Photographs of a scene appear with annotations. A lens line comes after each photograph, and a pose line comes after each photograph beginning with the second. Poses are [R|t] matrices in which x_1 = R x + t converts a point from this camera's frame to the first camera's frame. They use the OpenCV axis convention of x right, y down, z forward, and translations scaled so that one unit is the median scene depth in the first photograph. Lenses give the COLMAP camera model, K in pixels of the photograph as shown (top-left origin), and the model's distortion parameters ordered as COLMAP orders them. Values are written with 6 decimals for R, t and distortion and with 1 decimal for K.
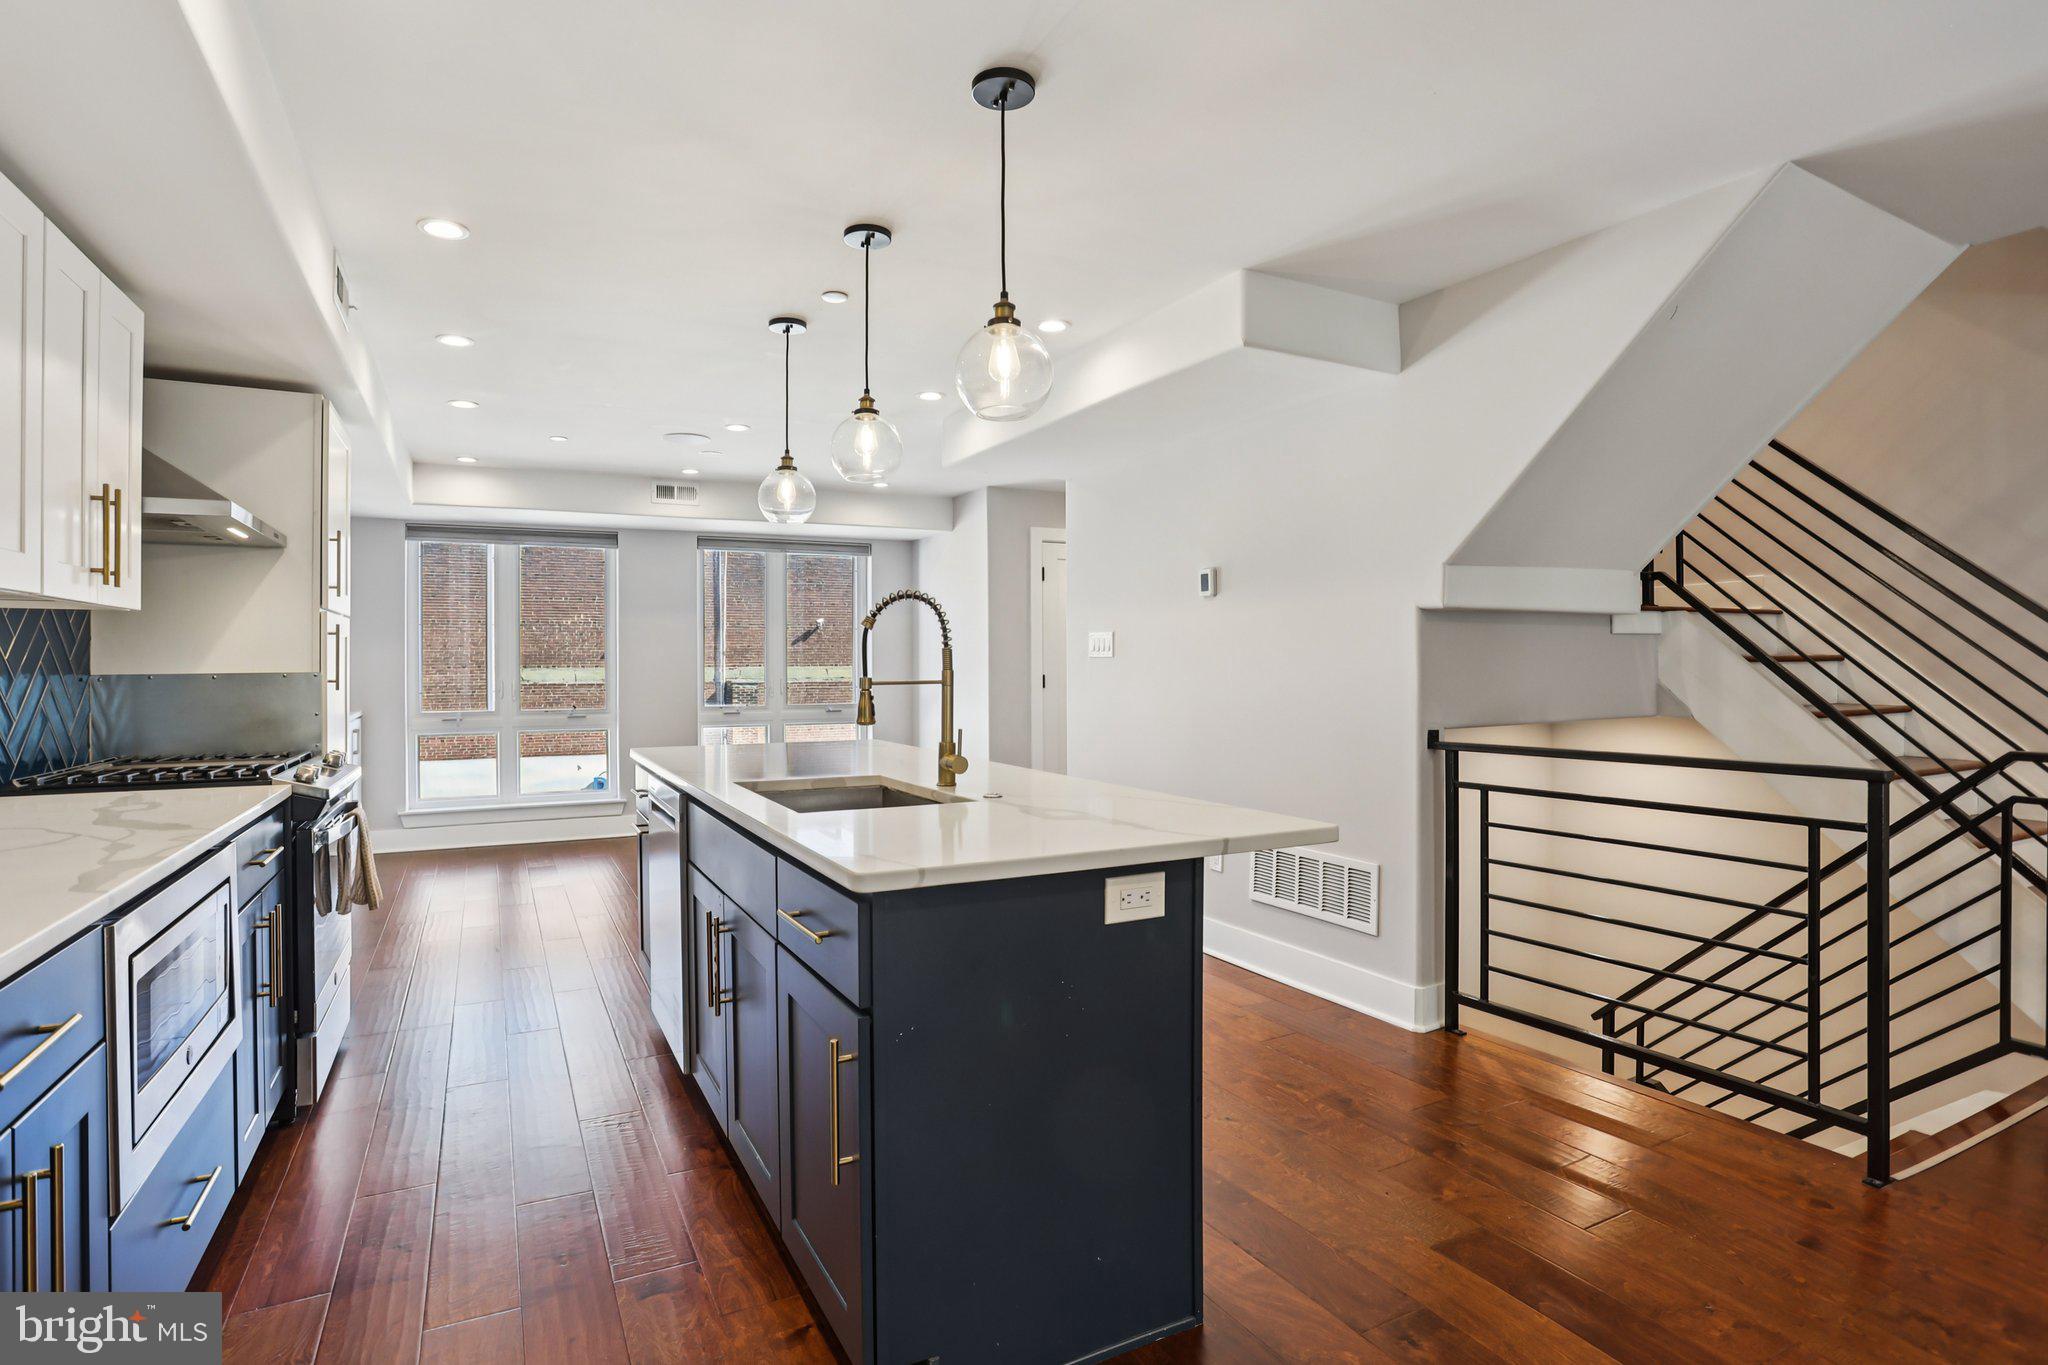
lens RADIAL K [[1025.6, 0, 1021.7], [0, 1025.6, 669.9], [0, 0, 1]] dist [-0.064069, 0.000356]
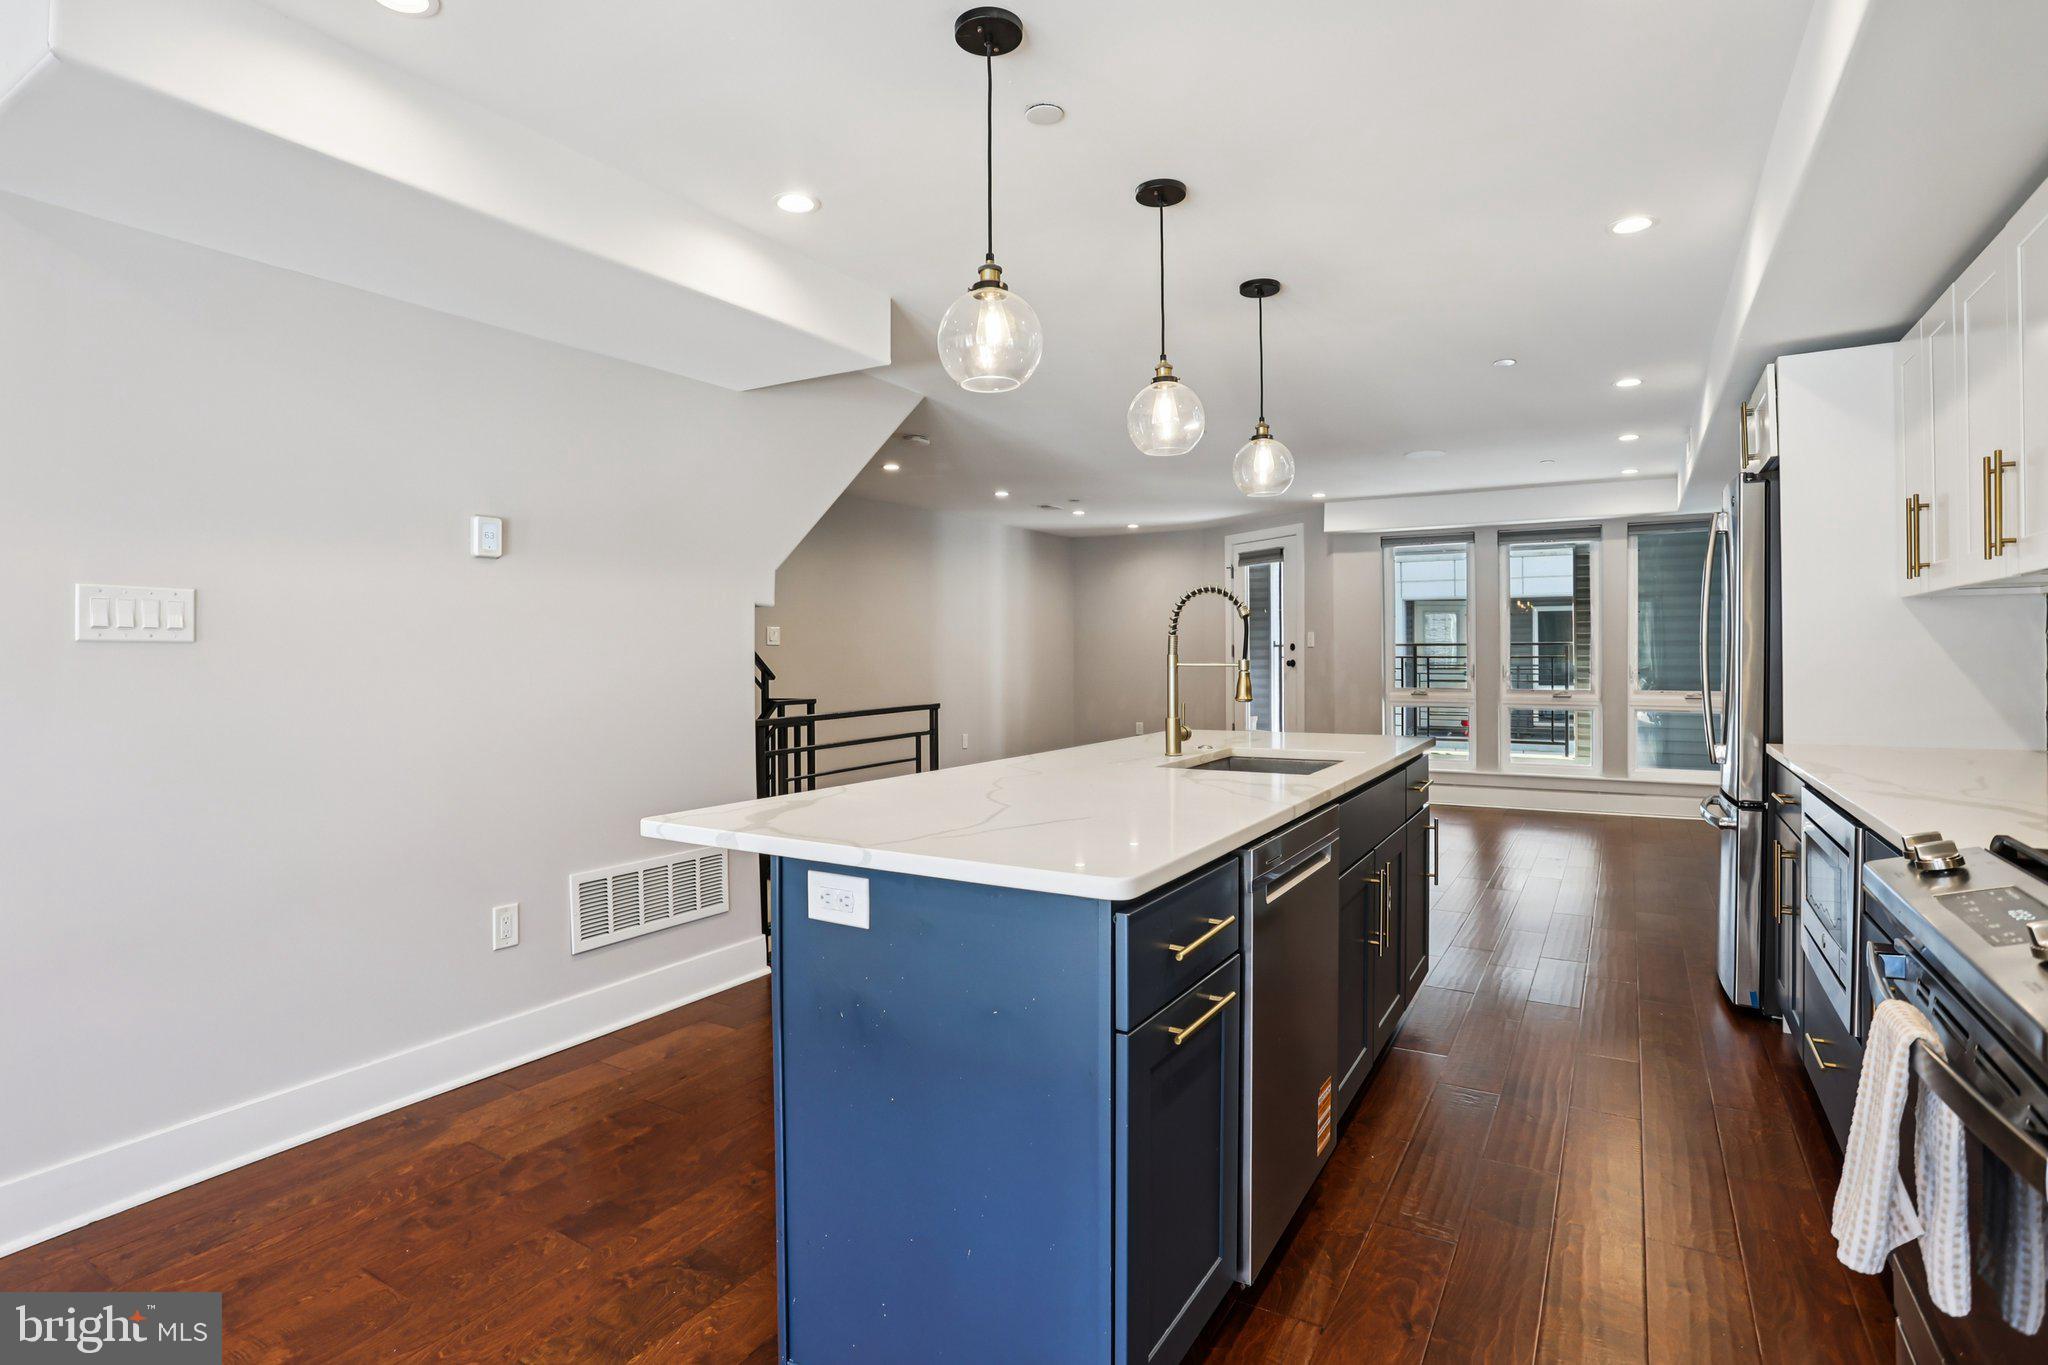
lens RADIAL K [[1027.3, 0, 1006.6], [0, 1027.3, 653.6], [0, 0, 1]] dist [-0.078476, 0.037156]
pose [[-0.509854, 0.004838, 0.860247, -0.754847], [0.012131, 0.999925, 0.001566, -0.004964], [-0.860176, 0.011234, -0.509874, 1.362590]]
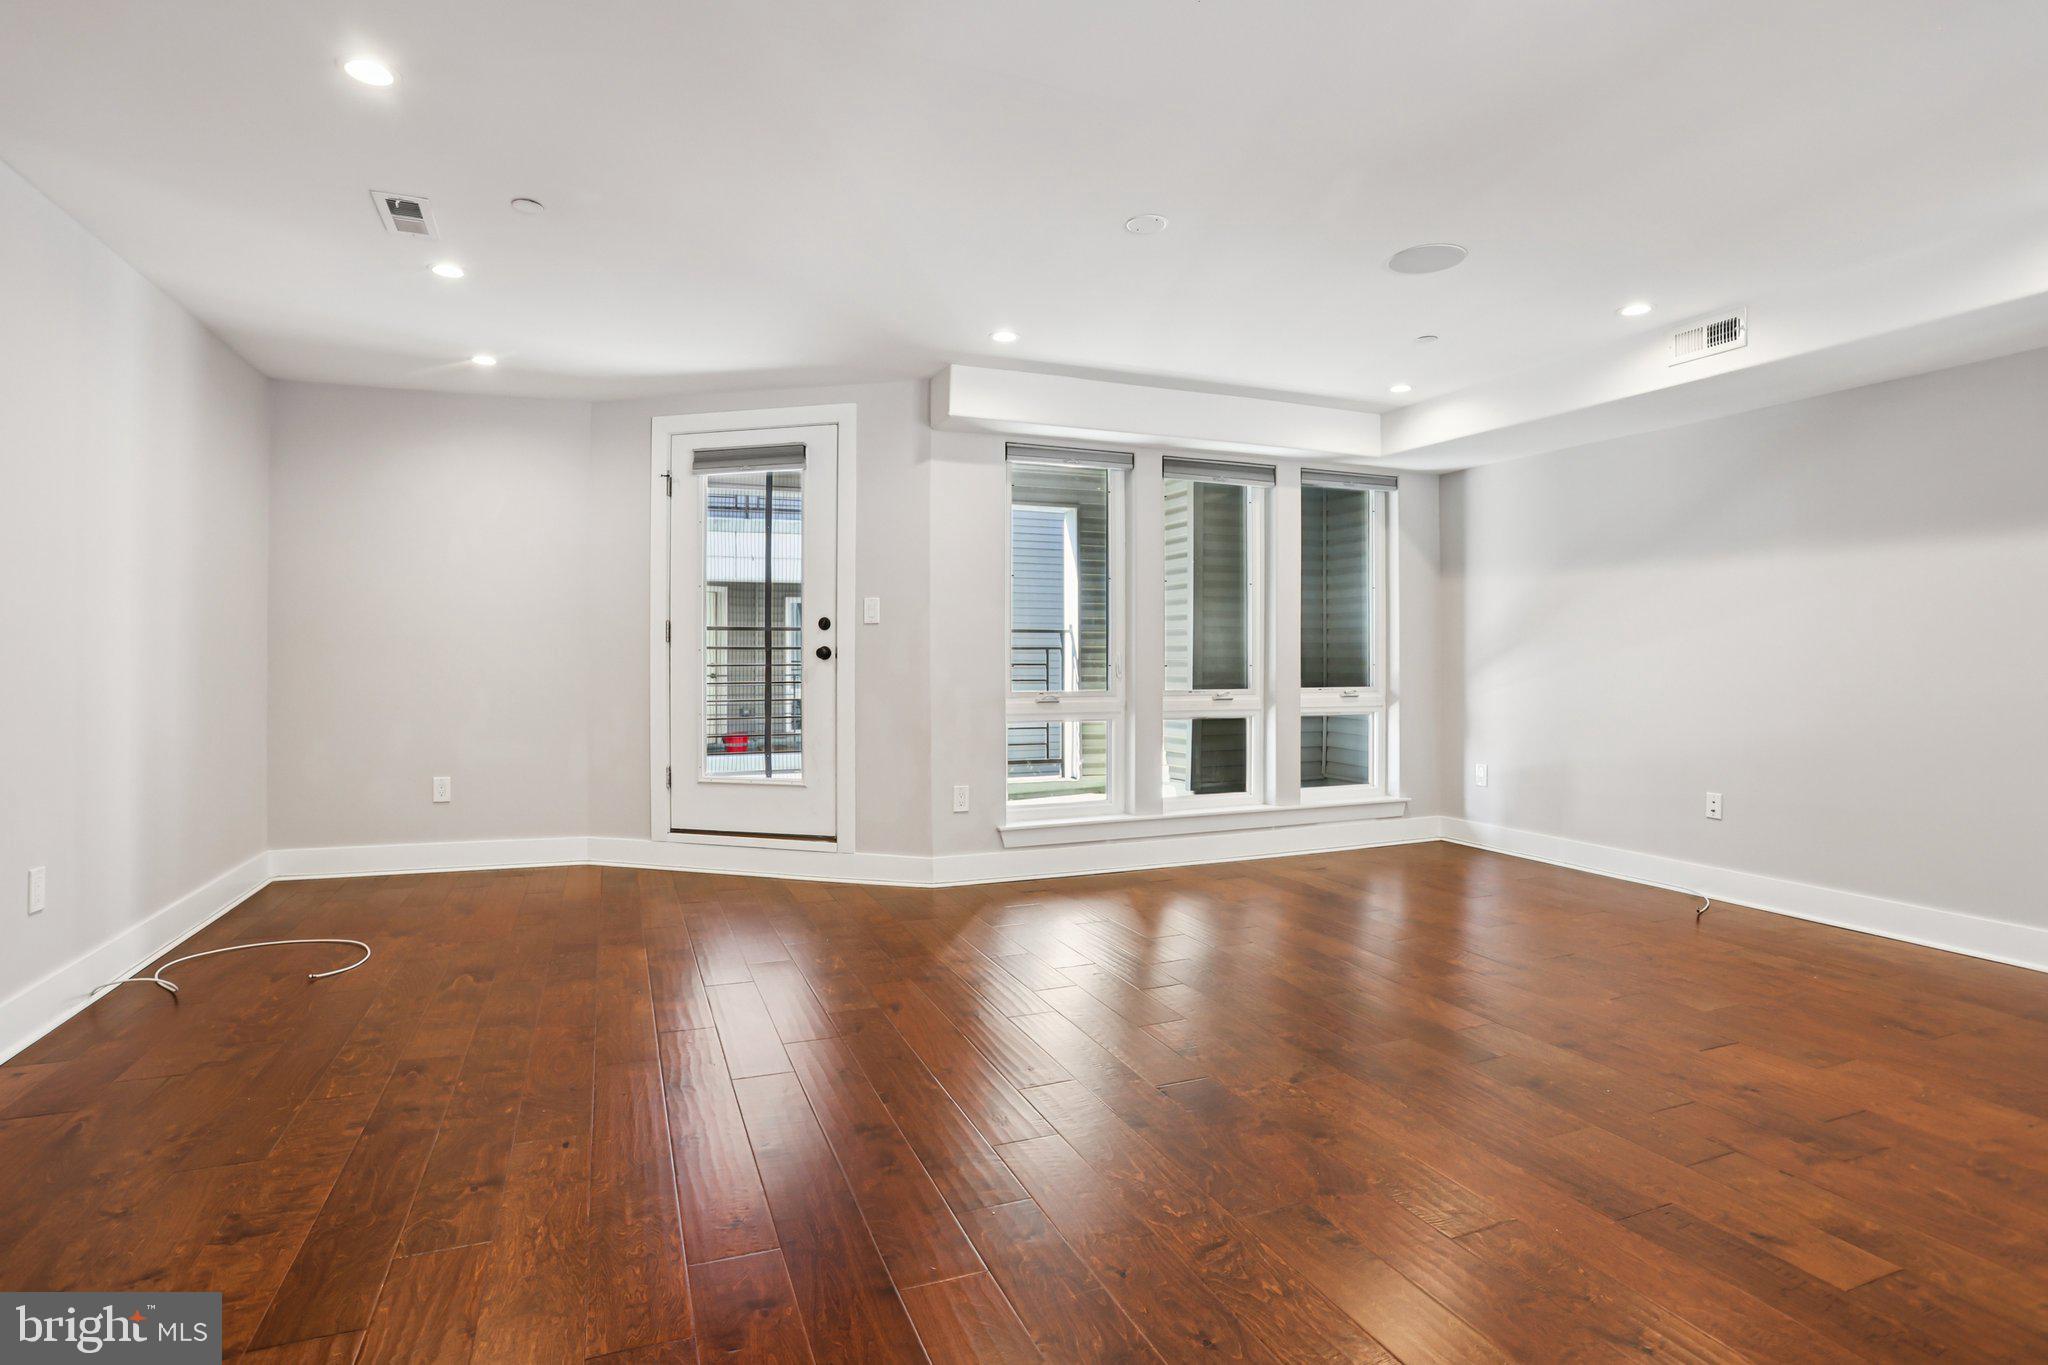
lens RADIAL K [[1027.3, 0, 1006.6], [0, 1027.3, 653.6], [0, 0, 1]] dist [-0.078476, 0.037156]
pose [[-0.993215, 0.004531, 0.116202, 0.753201], [0.004905, 0.999984, 0.002938, 0.032239], [-0.116186, 0.003489, -0.993221, 0.795549]]
